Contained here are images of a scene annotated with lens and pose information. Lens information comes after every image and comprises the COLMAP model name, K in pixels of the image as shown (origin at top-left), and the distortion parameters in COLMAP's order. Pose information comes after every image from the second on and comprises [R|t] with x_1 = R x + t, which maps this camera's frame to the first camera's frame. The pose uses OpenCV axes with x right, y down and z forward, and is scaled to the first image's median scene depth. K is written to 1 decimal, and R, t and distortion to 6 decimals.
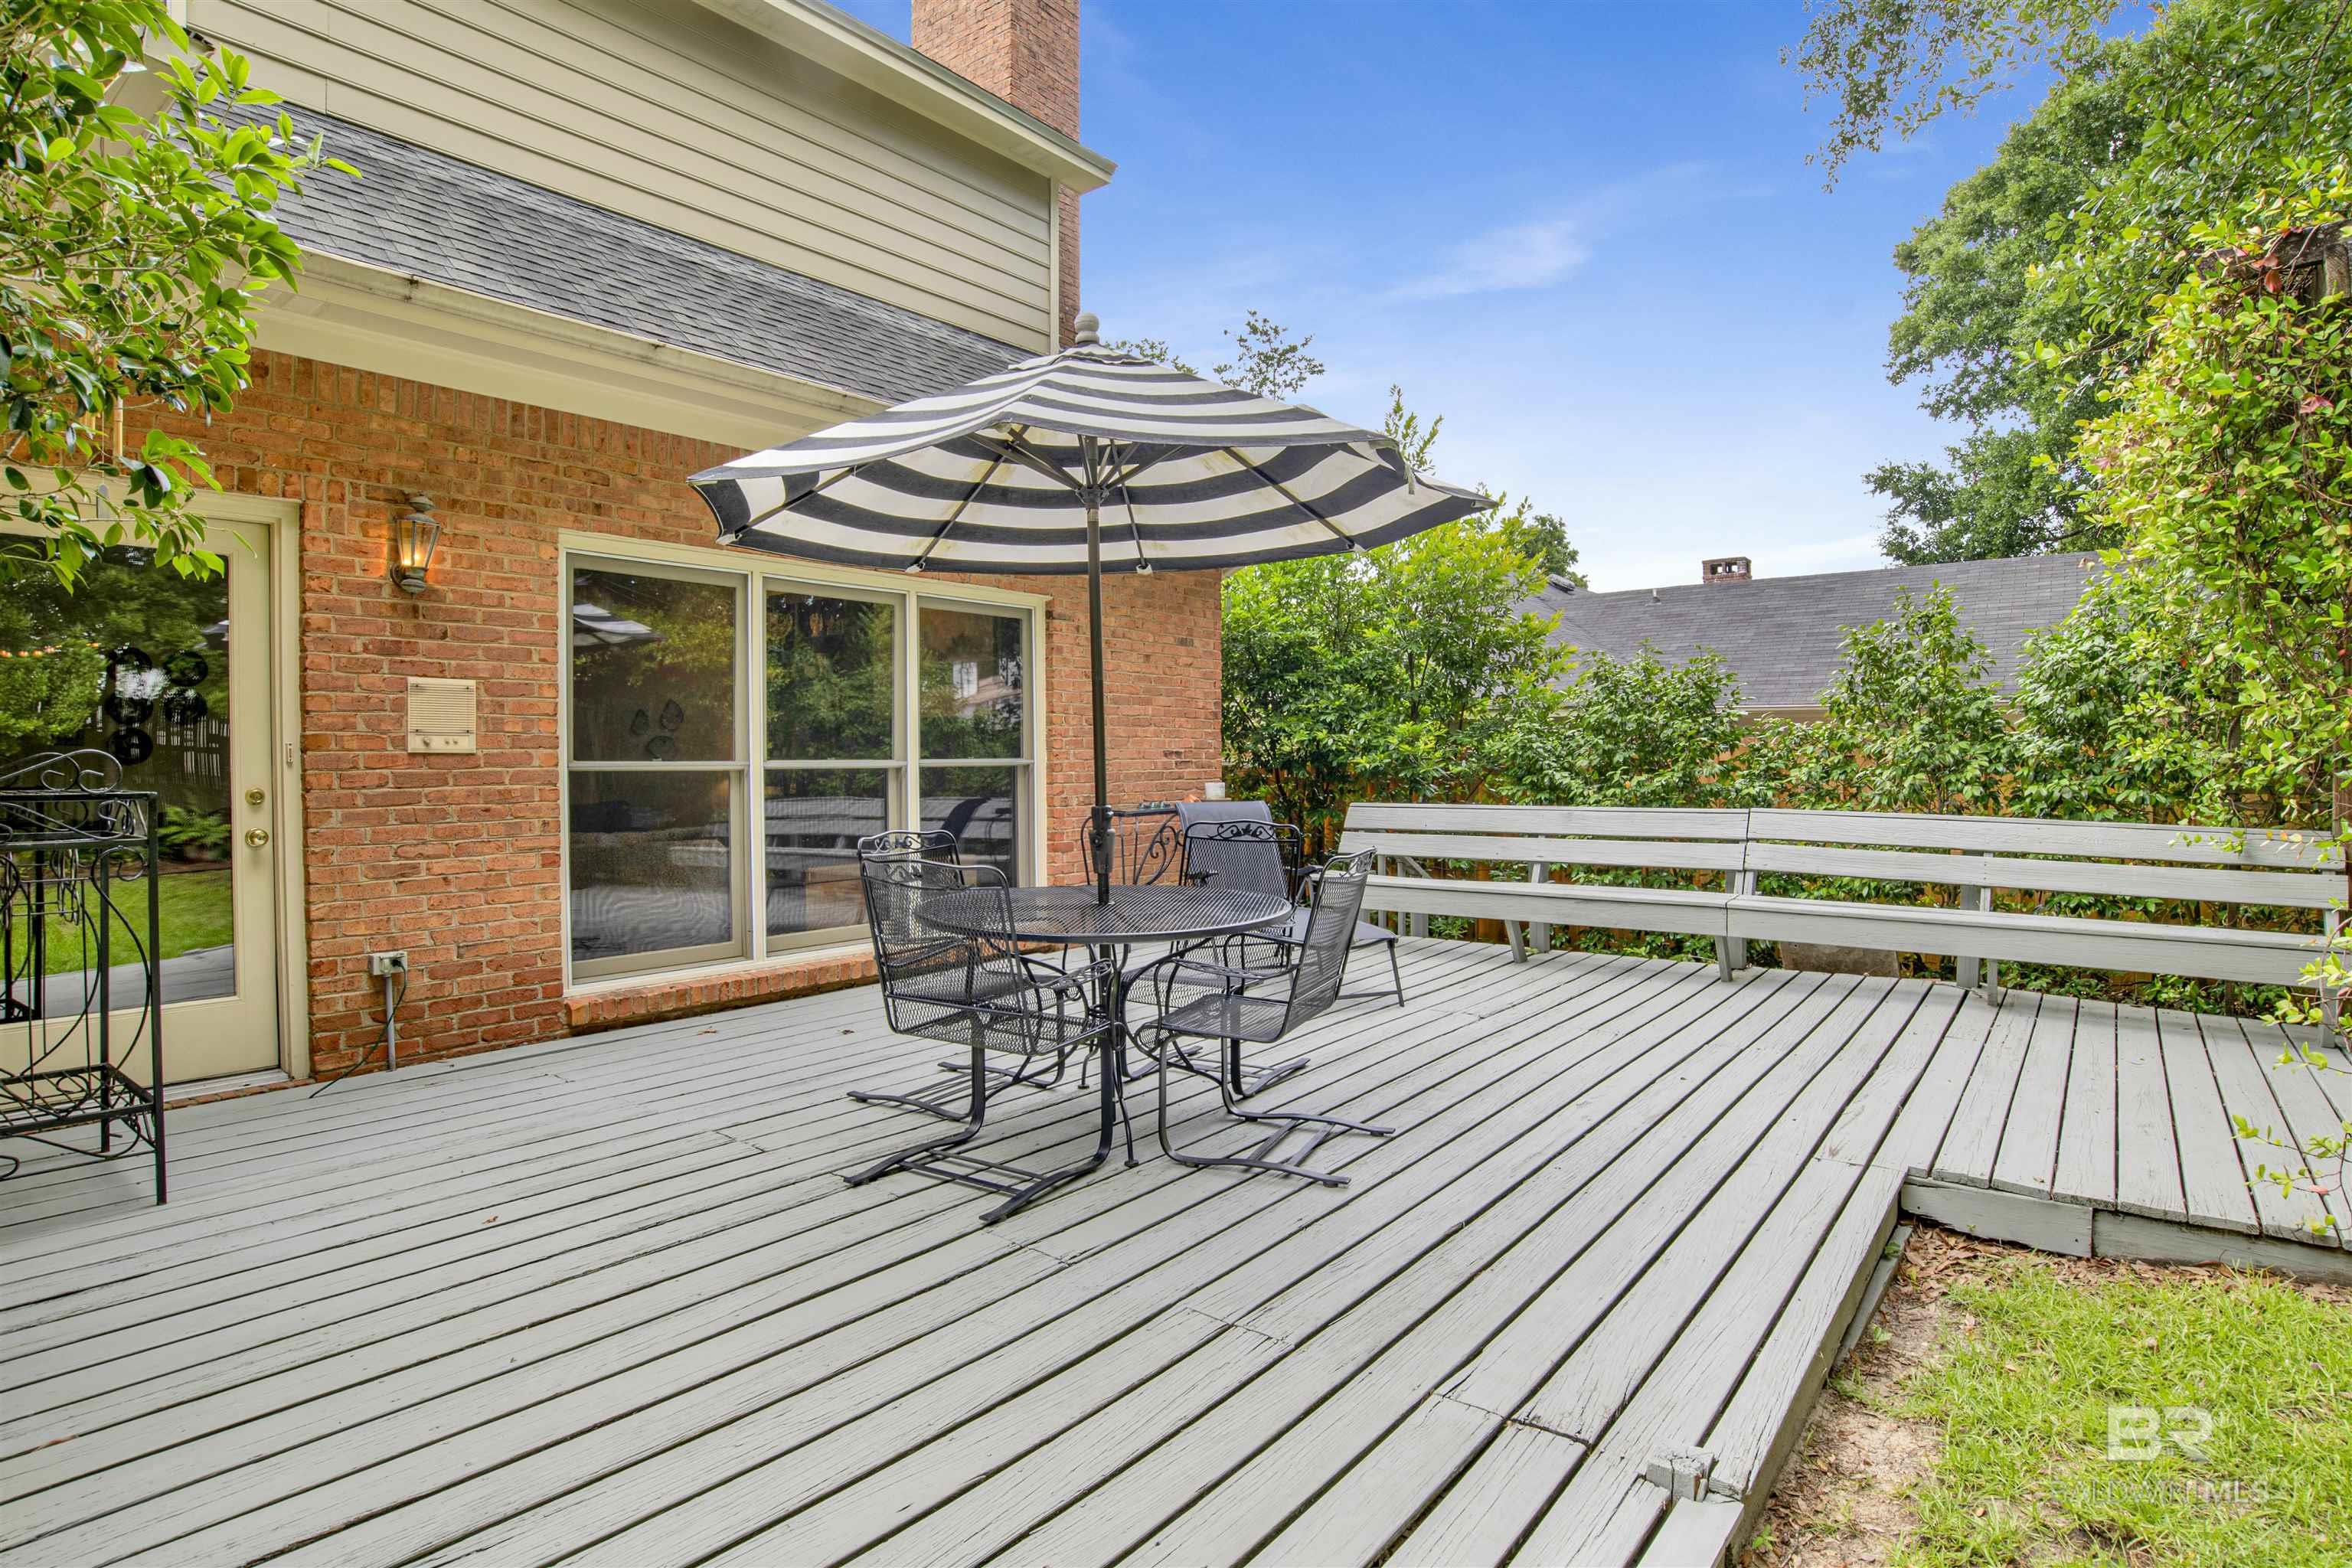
lens RADIAL K [[1240.9, 0, 1219.5], [0, 1240.9, 770.0], [0, 0, 1]] dist [-0.071964, 0.025753]
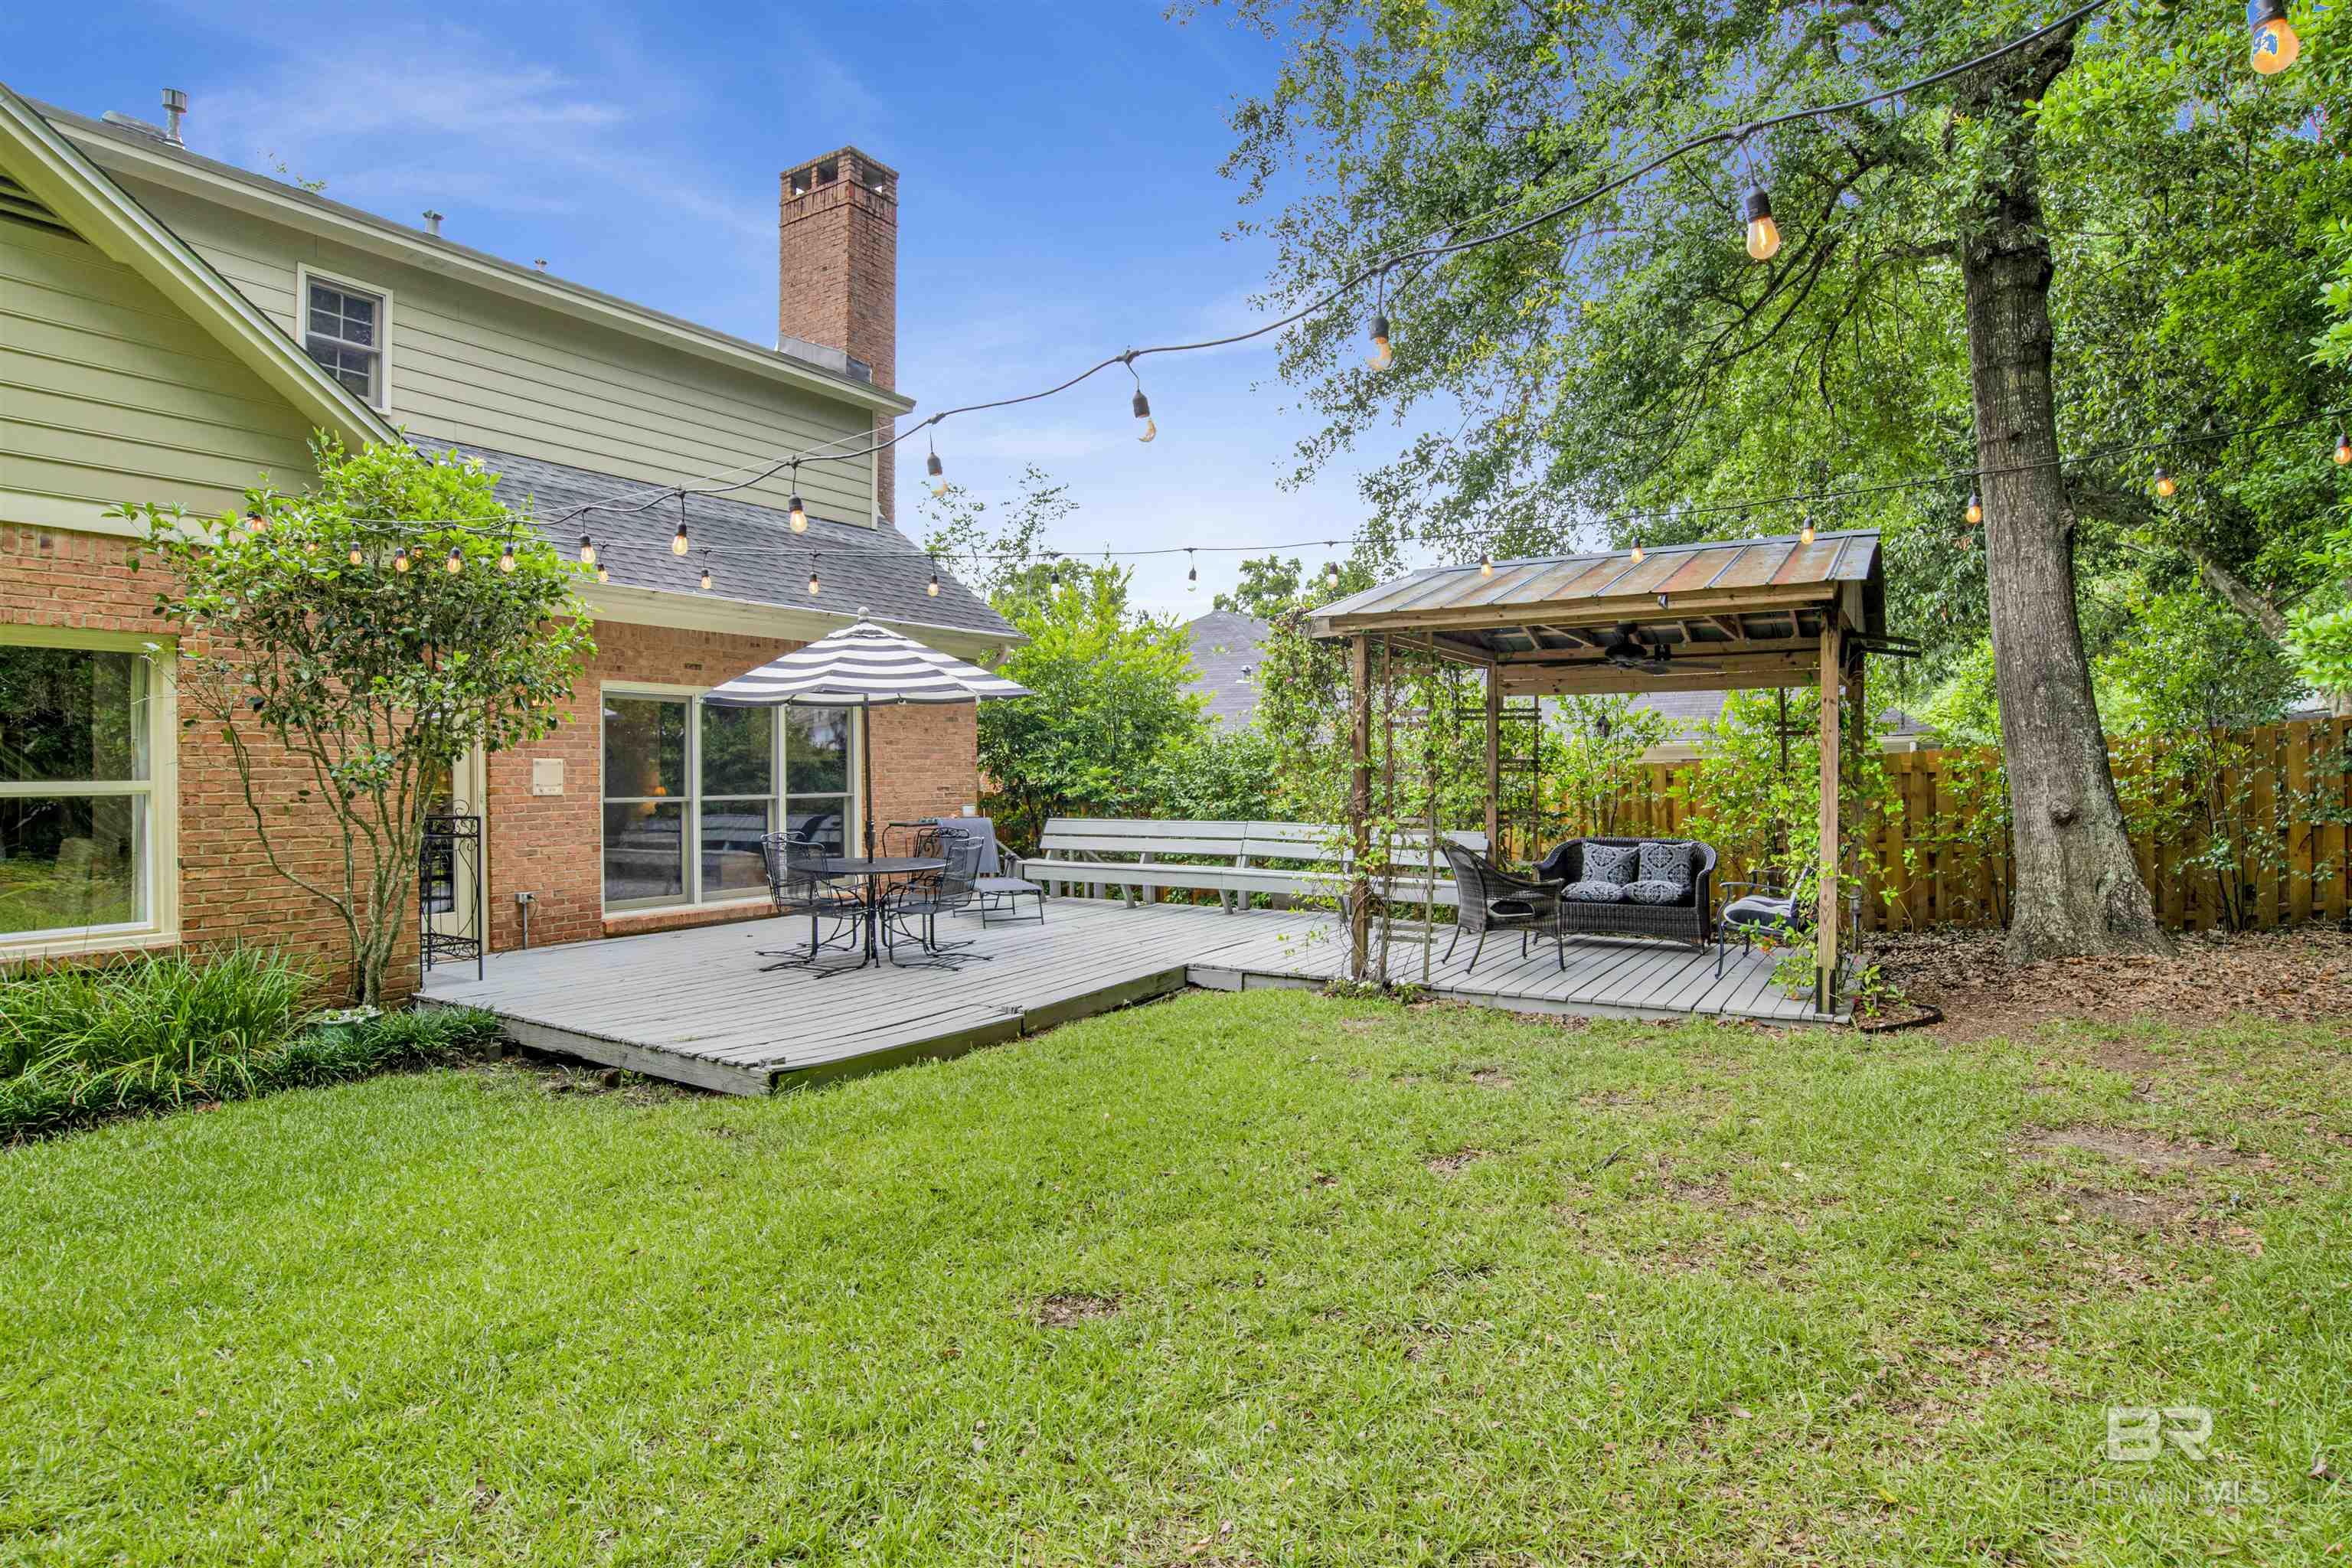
lens RADIAL K [[1240.9, 0, 1219.5], [0, 1240.9, 770.0], [0, 0, 1]] dist [-0.071964, 0.025753]
pose [[0.994142, 0.001066, 0.108077, 0.182665], [0.000086, 0.999943, -0.010656, -0.024436], [-0.108082, 0.010603, 0.994085, -0.815354]]
